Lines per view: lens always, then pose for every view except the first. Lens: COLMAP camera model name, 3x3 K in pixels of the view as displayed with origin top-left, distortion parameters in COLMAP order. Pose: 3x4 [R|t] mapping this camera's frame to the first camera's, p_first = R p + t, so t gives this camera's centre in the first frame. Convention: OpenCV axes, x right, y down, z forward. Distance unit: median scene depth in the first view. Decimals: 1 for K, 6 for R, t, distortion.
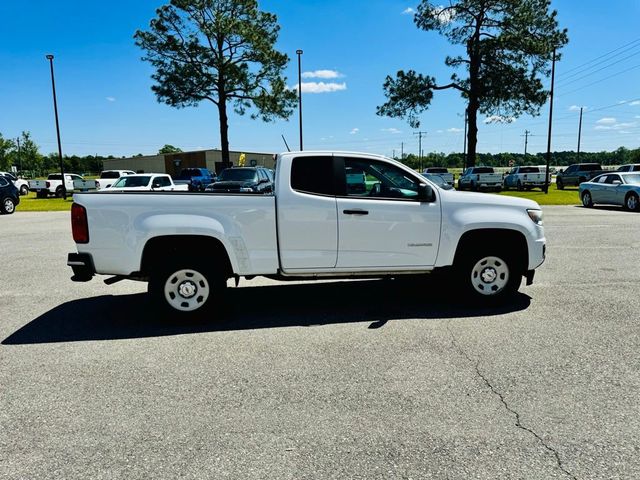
lens RADIAL K [[463.3, 0, 319.8], [0, 463.3, 238.4], [0, 0, 1]] dist [0.044965, -0.060052]
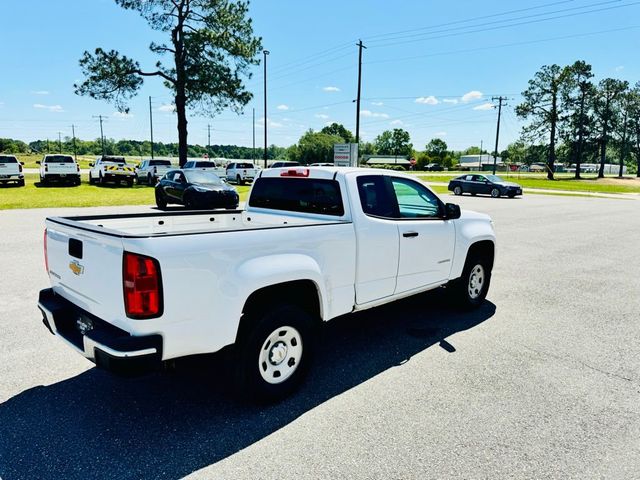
lens RADIAL K [[463.3, 0, 320.5], [0, 463.3, 238.6], [0, 0, 1]] dist [0.044965, -0.060052]
pose [[0.783852, -0.071227, 0.616849, -0.159704], [0.056648, 0.997460, 0.043190, -0.024264], [-0.618358, 0.001089, 0.785895, 0.086343]]
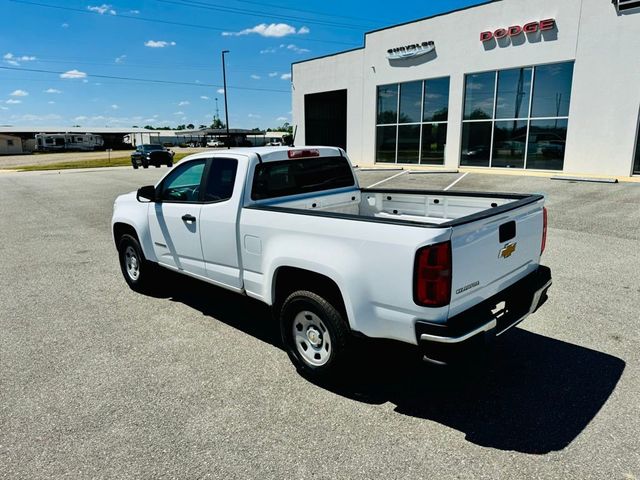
lens RADIAL K [[463.3, 0, 320.7], [0, 463.3, 239.2], [0, 0, 1]] dist [0.044965, -0.060052]
pose [[-0.600726, -0.146187, 0.785976, -0.214472], [0.138689, 0.949176, 0.282542, -0.070539], [-0.787333, 0.278737, -0.549920, 0.403211]]
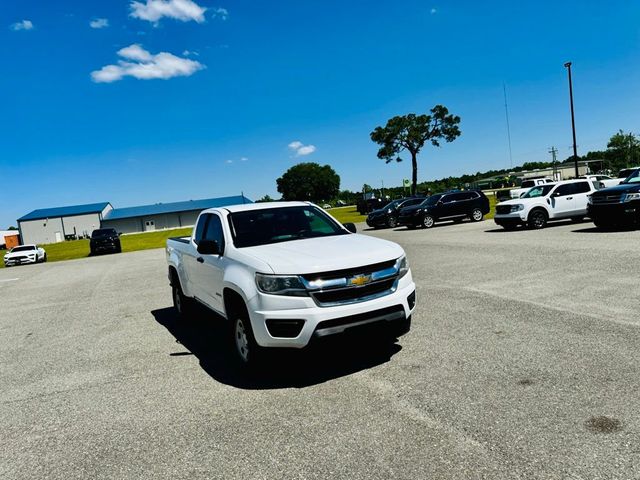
lens RADIAL K [[463.3, 0, 321.3], [0, 463.3, 240.7], [0, 0, 1]] dist [0.044965, -0.060052]
pose [[0.345642, 0.045116, -0.937281, 0.321719], [-0.025829, 0.998922, 0.038558, -0.039206], [0.938011, 0.010881, 0.346434, 0.209797]]
